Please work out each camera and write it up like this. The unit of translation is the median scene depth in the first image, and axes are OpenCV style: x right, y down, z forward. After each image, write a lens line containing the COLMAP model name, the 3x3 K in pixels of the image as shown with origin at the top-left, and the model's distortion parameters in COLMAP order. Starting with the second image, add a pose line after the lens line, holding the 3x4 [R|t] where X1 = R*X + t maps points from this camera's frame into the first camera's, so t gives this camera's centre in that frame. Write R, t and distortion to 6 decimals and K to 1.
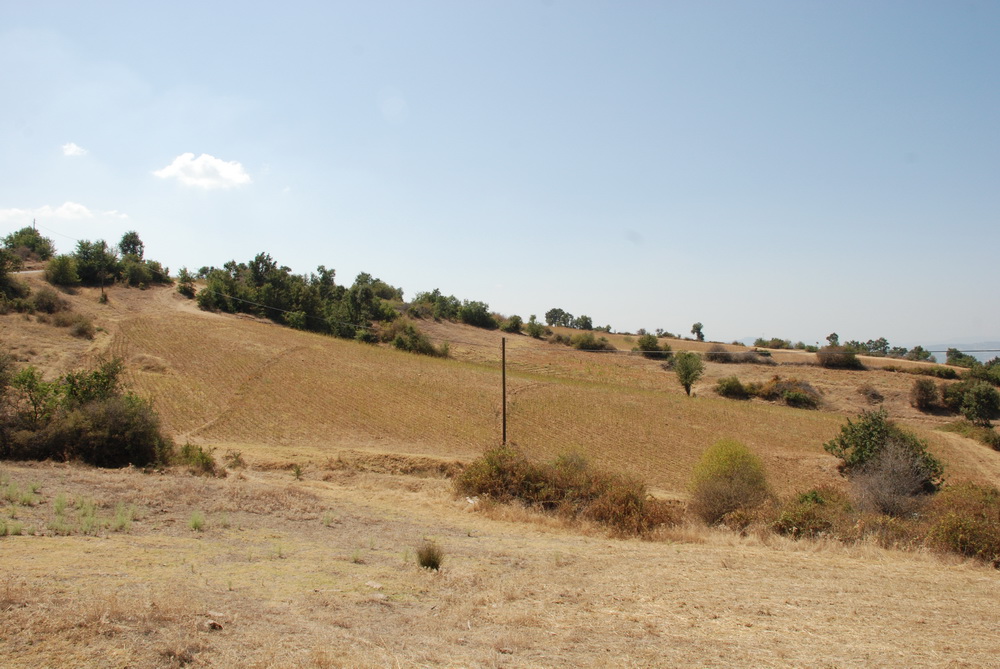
lens RADIAL K [[779.9, 0, 511.9], [0, 779.9, 341.5], [0, 0, 1]] dist [-0.164684, 0.122507]
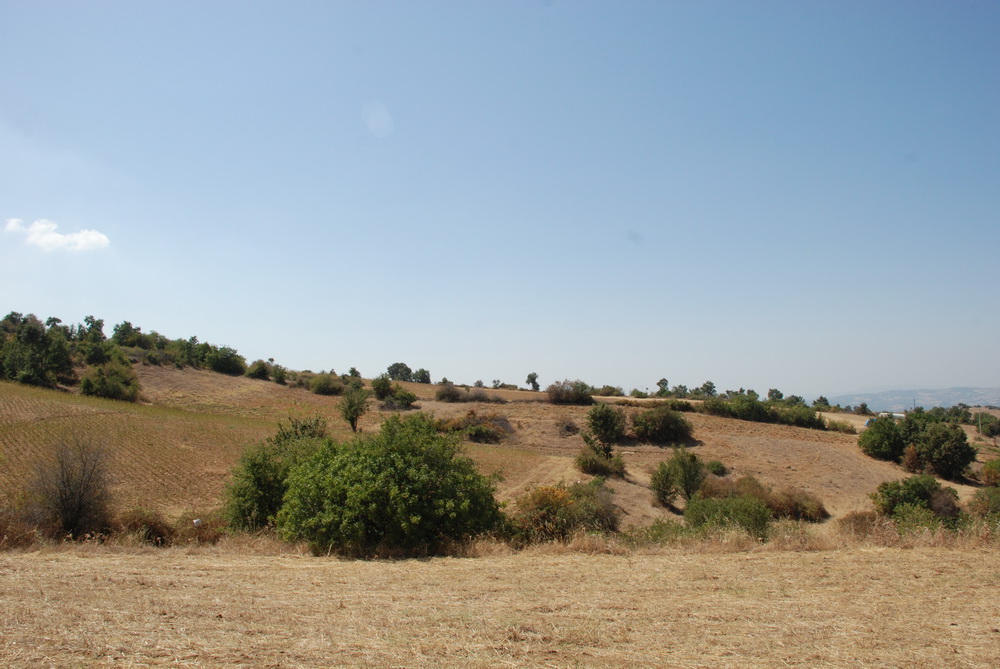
lens RADIAL K [[779.9, 0, 511.1], [0, 779.9, 340.5], [0, 0, 1]] dist [-0.164684, 0.122507]
pose [[0.994538, -0.019343, 0.102571, 0.184155], [0.027627, 0.996414, -0.079975, 0.022690], [-0.100656, 0.082372, 0.991506, 0.014385]]
